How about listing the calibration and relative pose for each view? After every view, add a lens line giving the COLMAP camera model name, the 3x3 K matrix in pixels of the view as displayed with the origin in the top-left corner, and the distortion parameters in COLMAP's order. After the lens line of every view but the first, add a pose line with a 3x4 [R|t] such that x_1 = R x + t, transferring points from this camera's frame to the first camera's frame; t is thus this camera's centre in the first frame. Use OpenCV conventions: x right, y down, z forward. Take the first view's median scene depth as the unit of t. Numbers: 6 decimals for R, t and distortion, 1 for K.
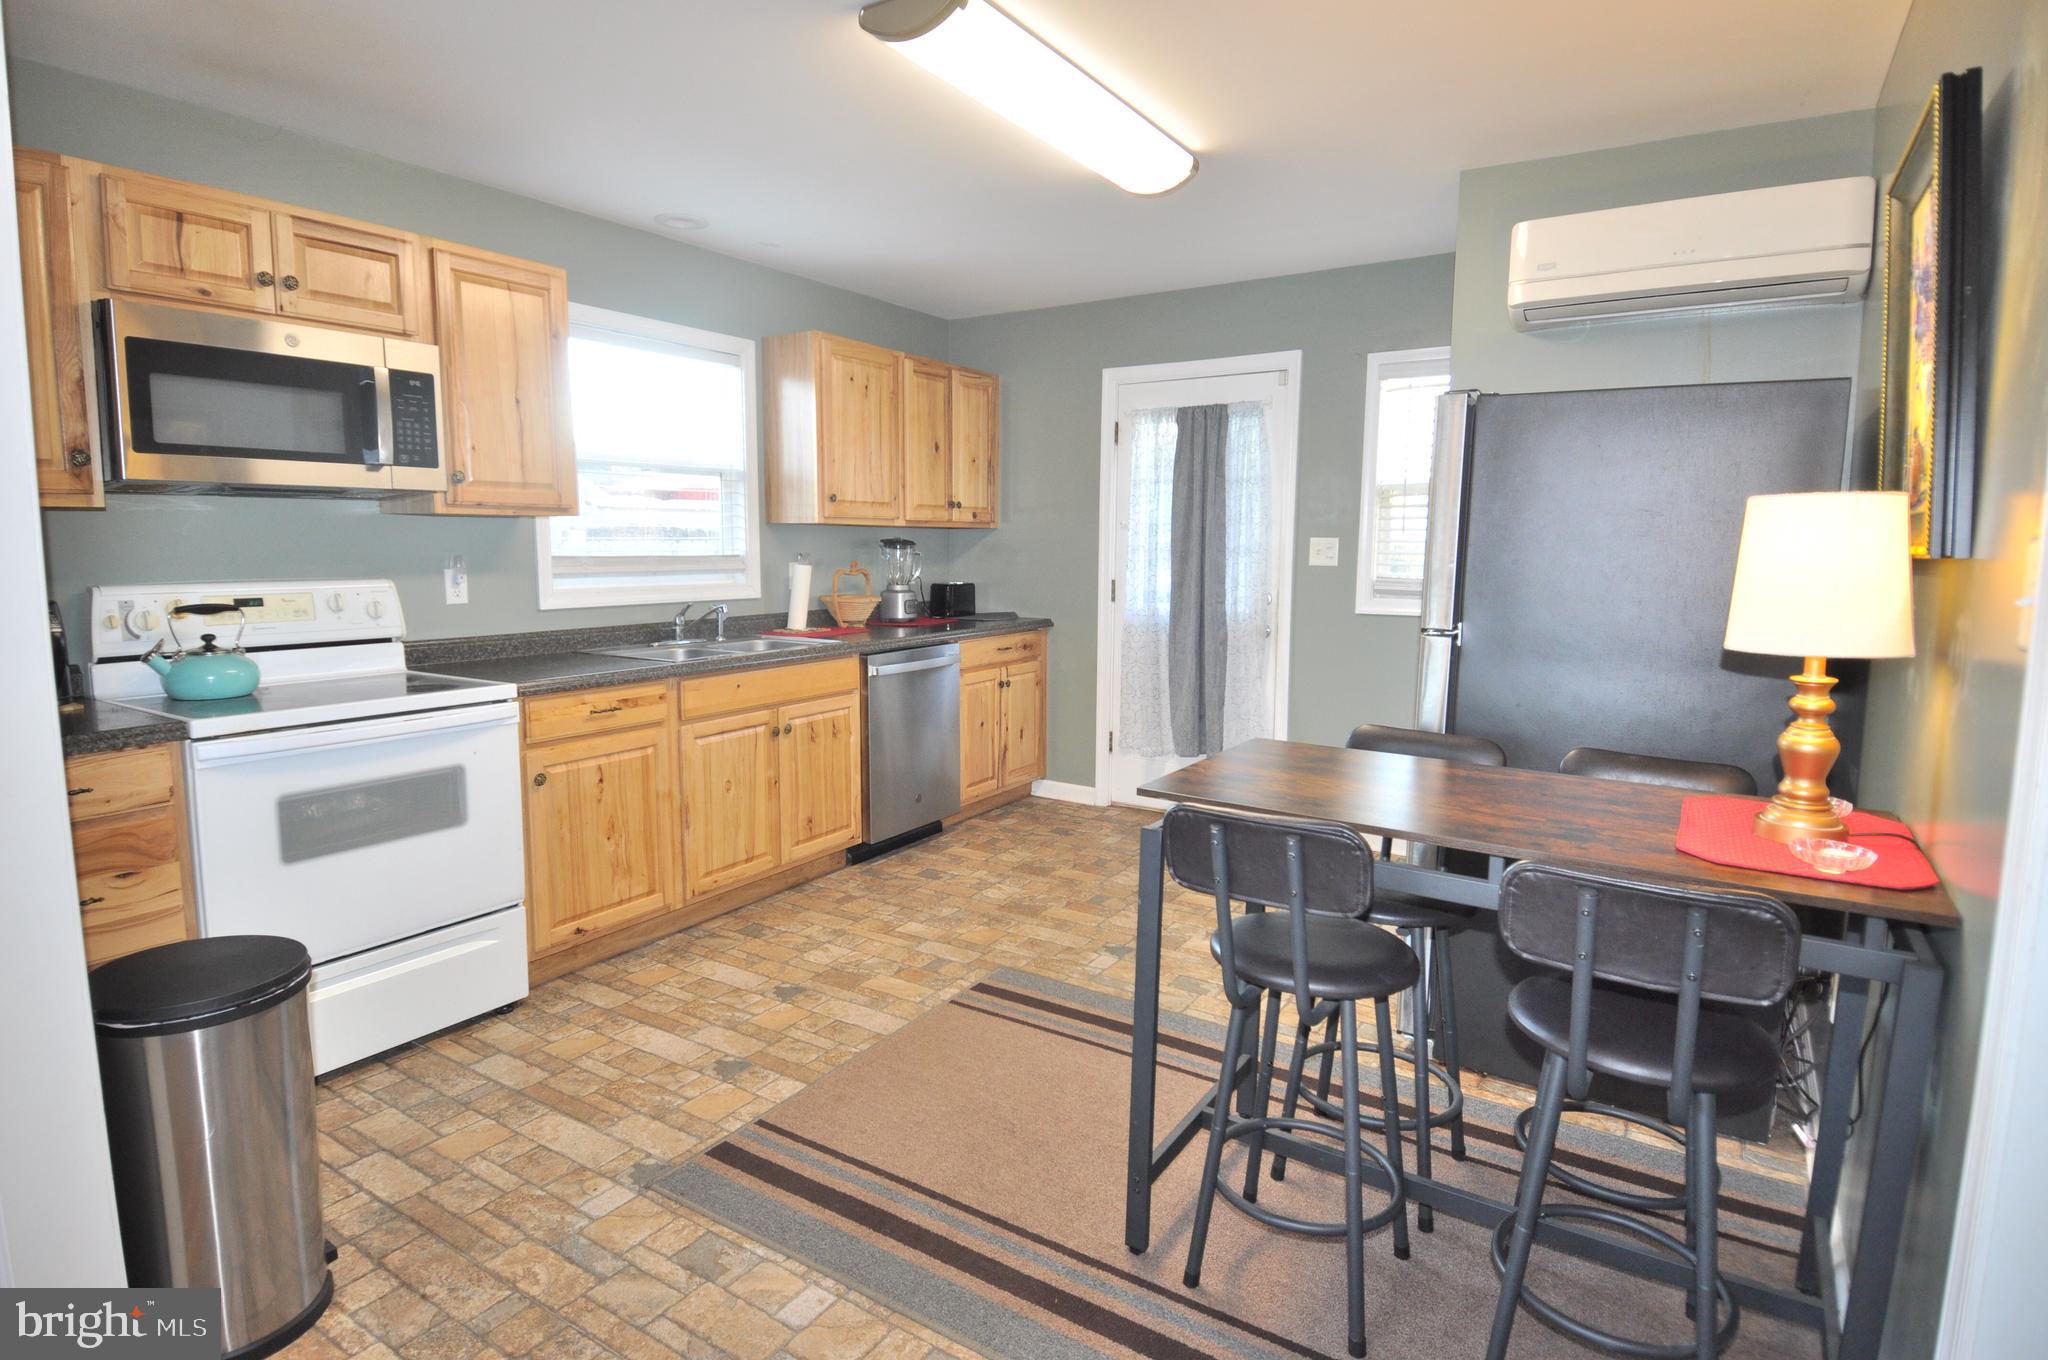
lens RADIAL K [[1058.8, 0, 1004.7], [0, 1058.8, 664.2], [0, 0, 1]] dist [0.043768, -0.052049]
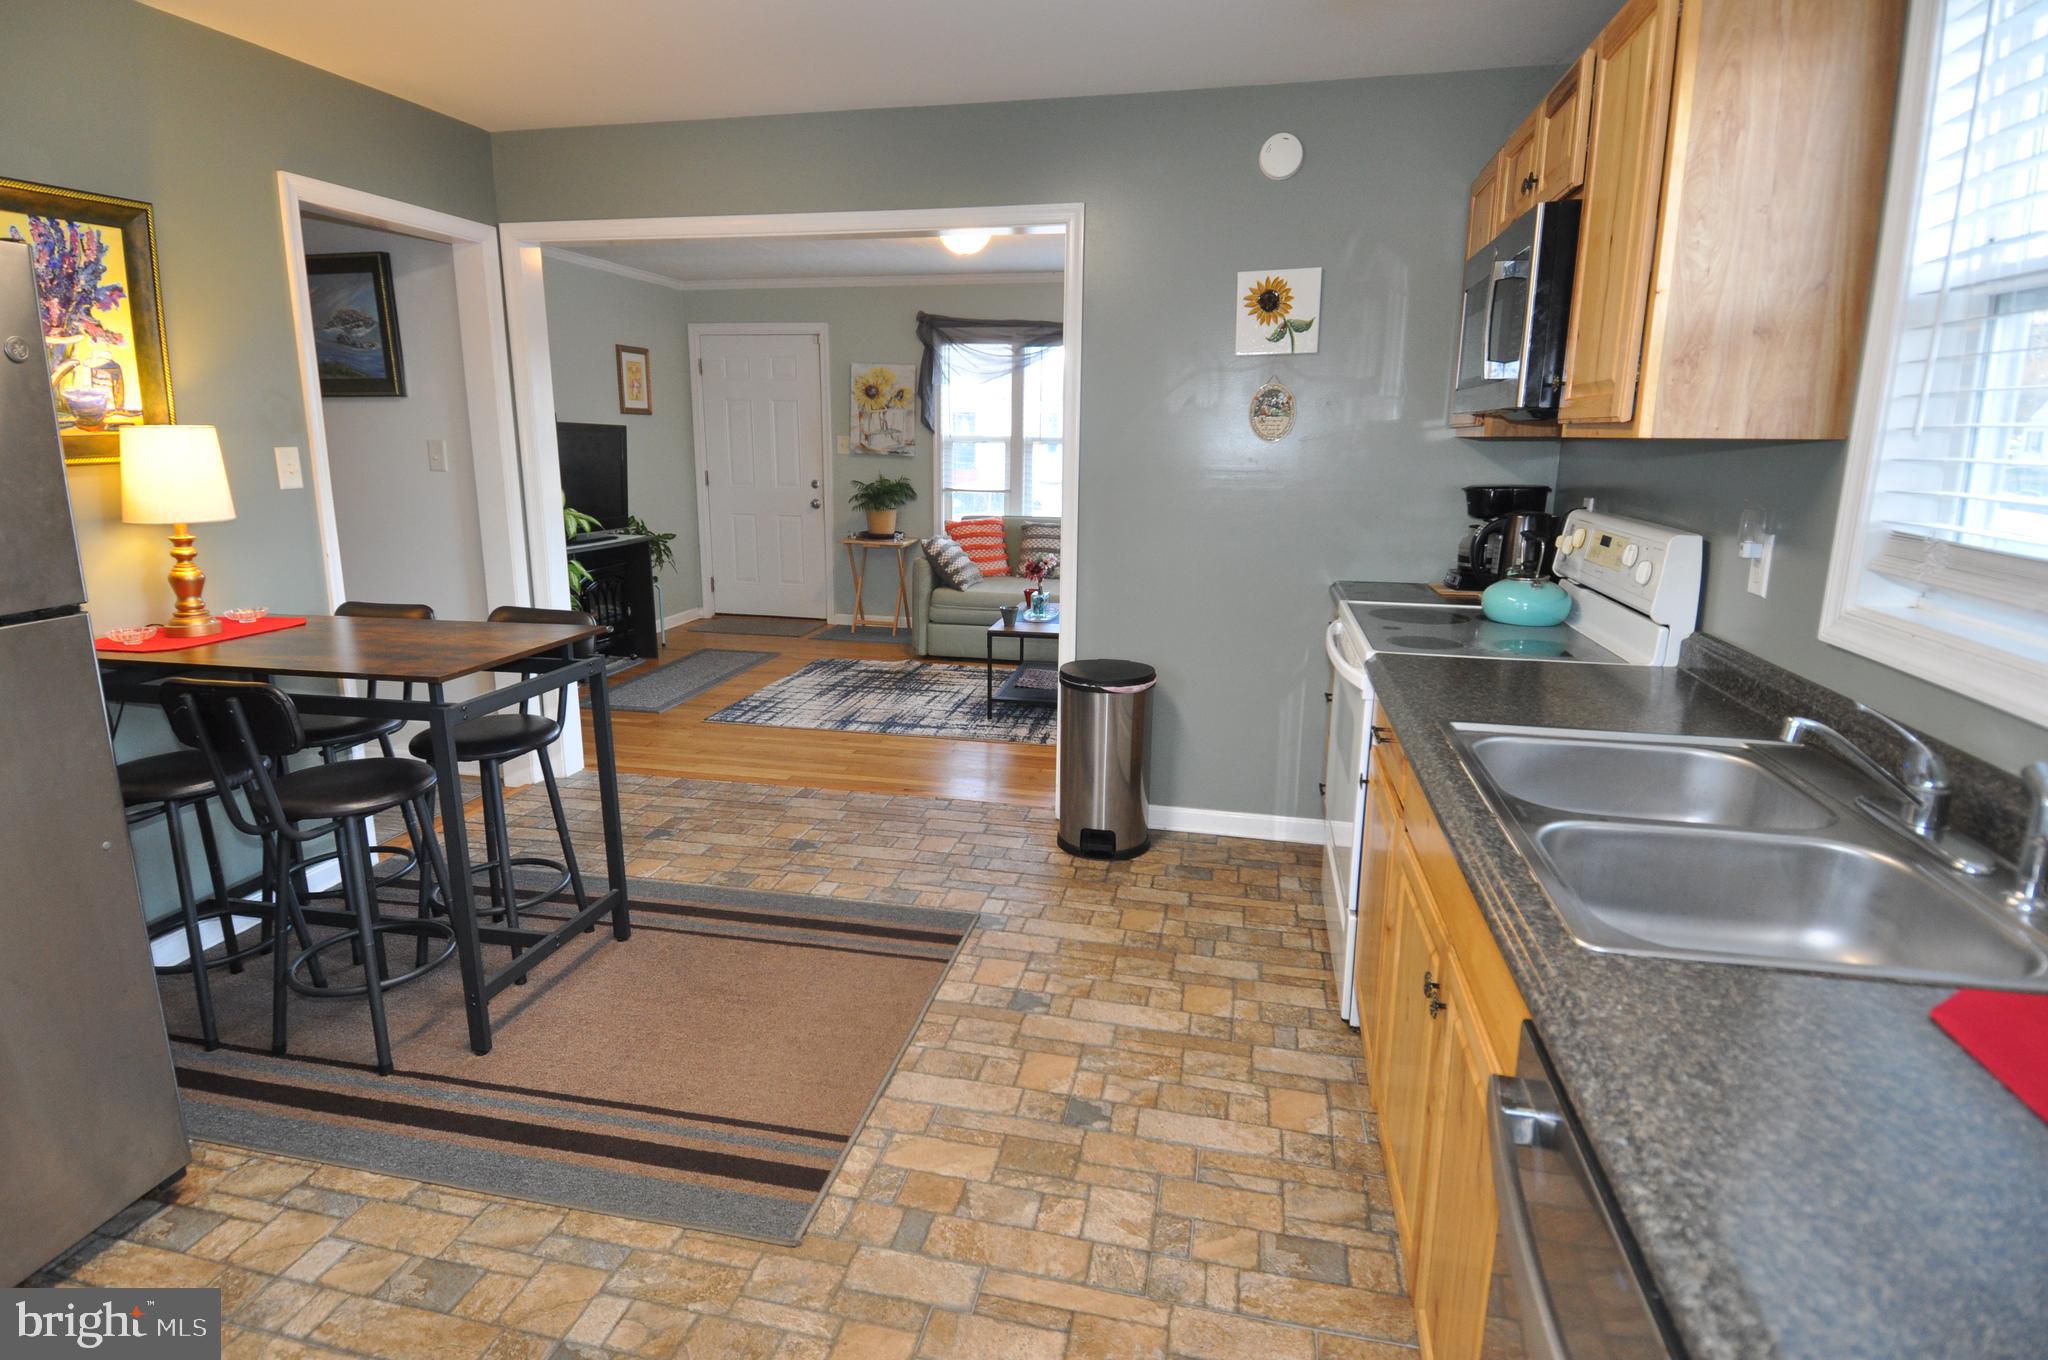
lens RADIAL K [[1063.8, 0, 1006.2], [0, 1063.8, 661.5], [0, 0, 1]] dist [0.052396, -0.057726]
pose [[-0.936739, 0.063973, -0.344133, 0.070830], [-0.050701, 0.947991, 0.314235, -0.199109], [0.346337, 0.311804, -0.884776, 1.501051]]
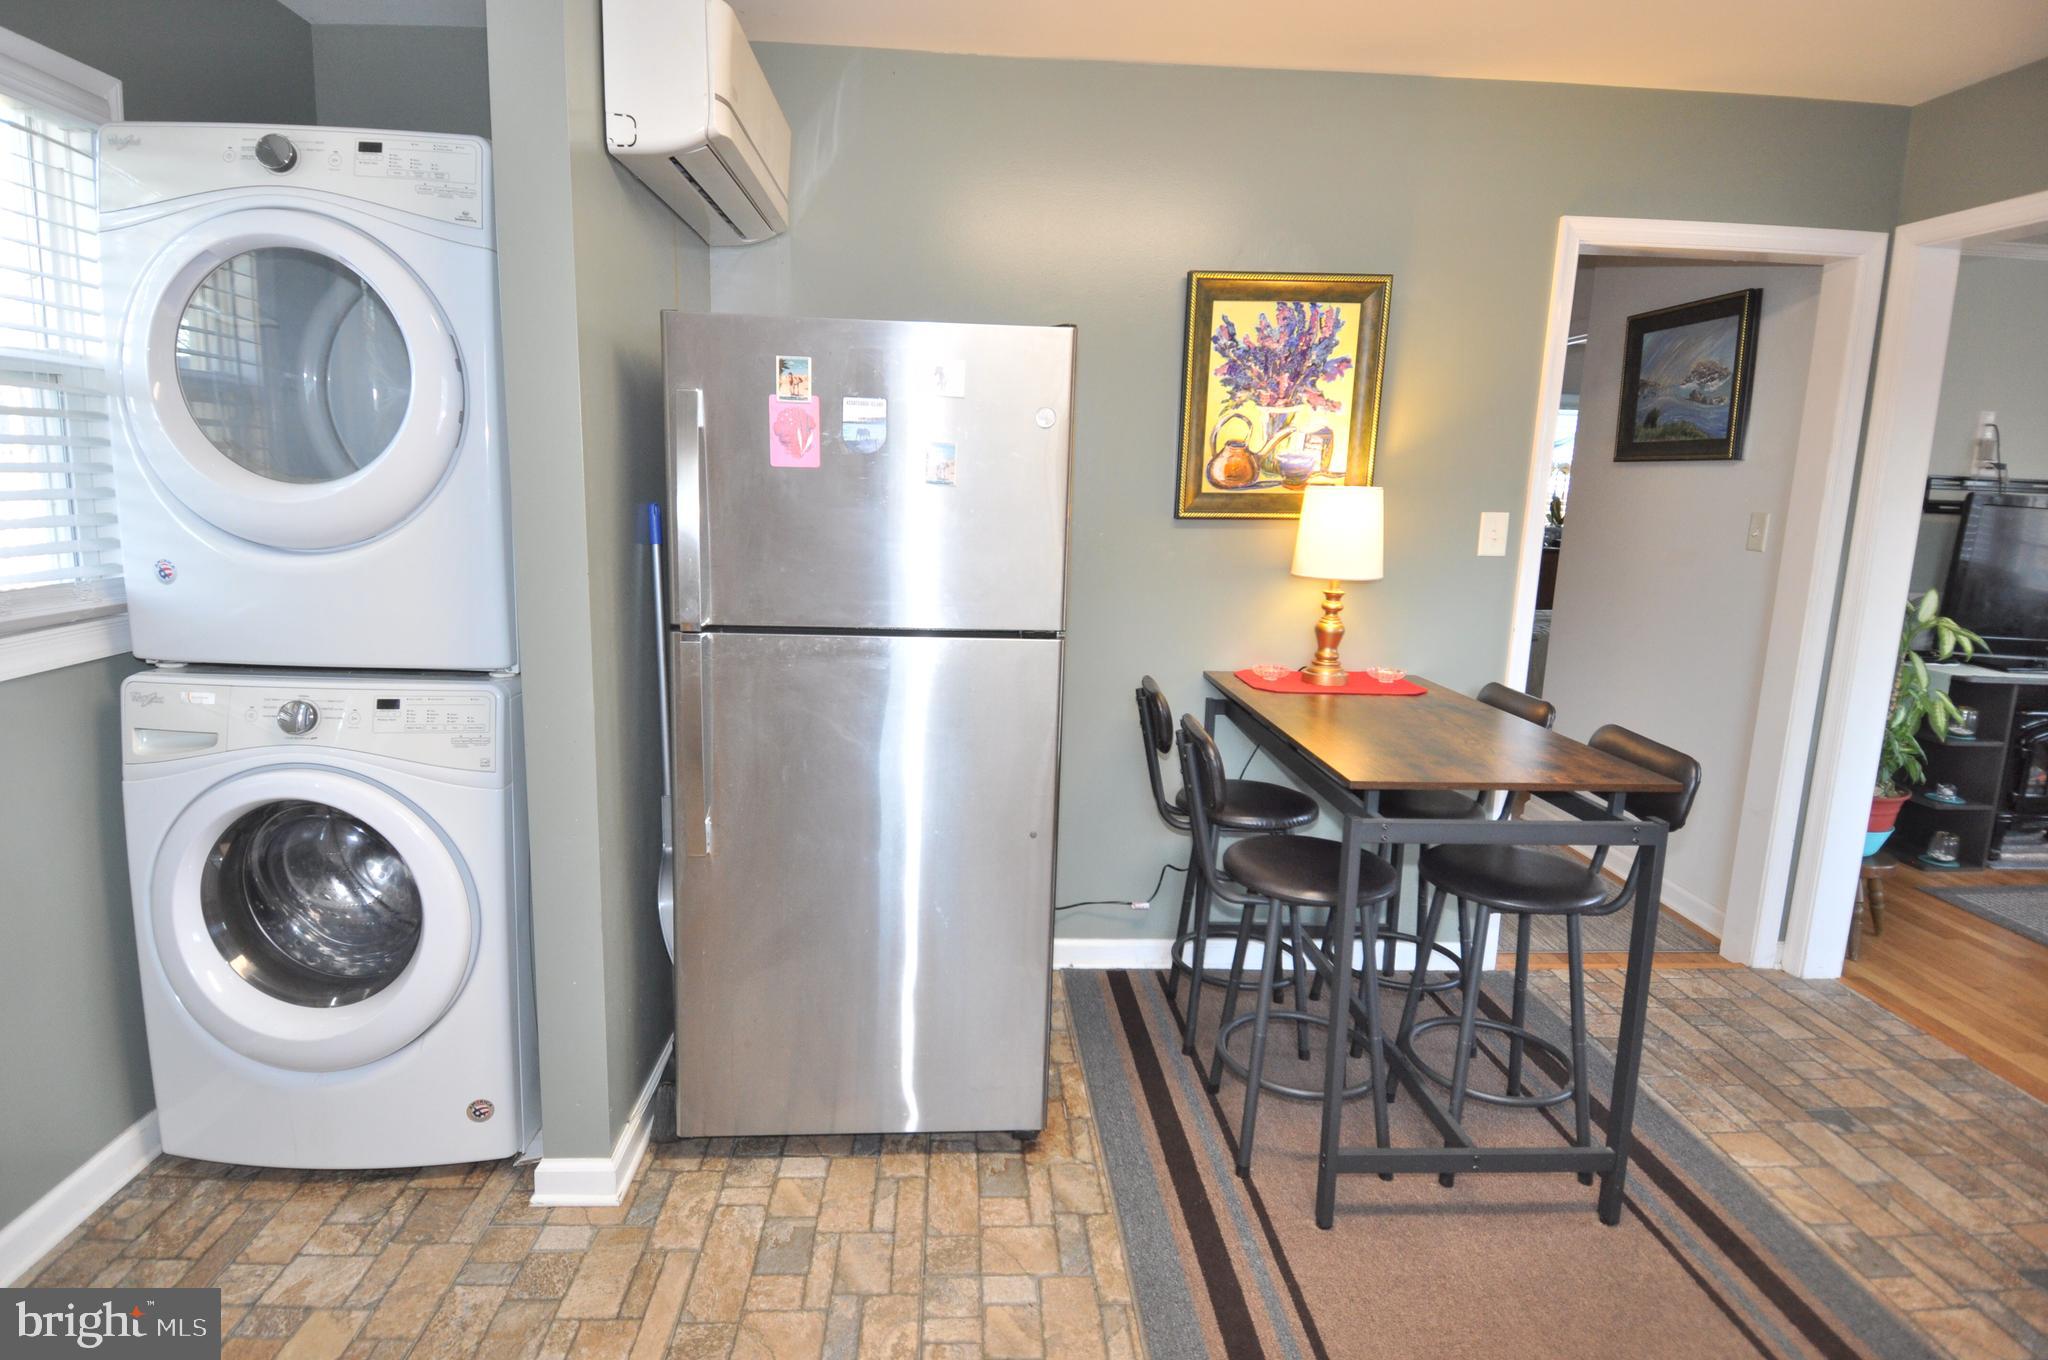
lens RADIAL K [[1063.8, 0, 1006.2], [0, 1063.8, 661.5], [0, 0, 1]] dist [0.052396, -0.057726]
pose [[-0.586477, -0.160583, 0.793888, -0.175626], [0.065191, 0.967611, 0.243882, -0.171394], [-0.807338, 0.194785, -0.557013, 1.222987]]
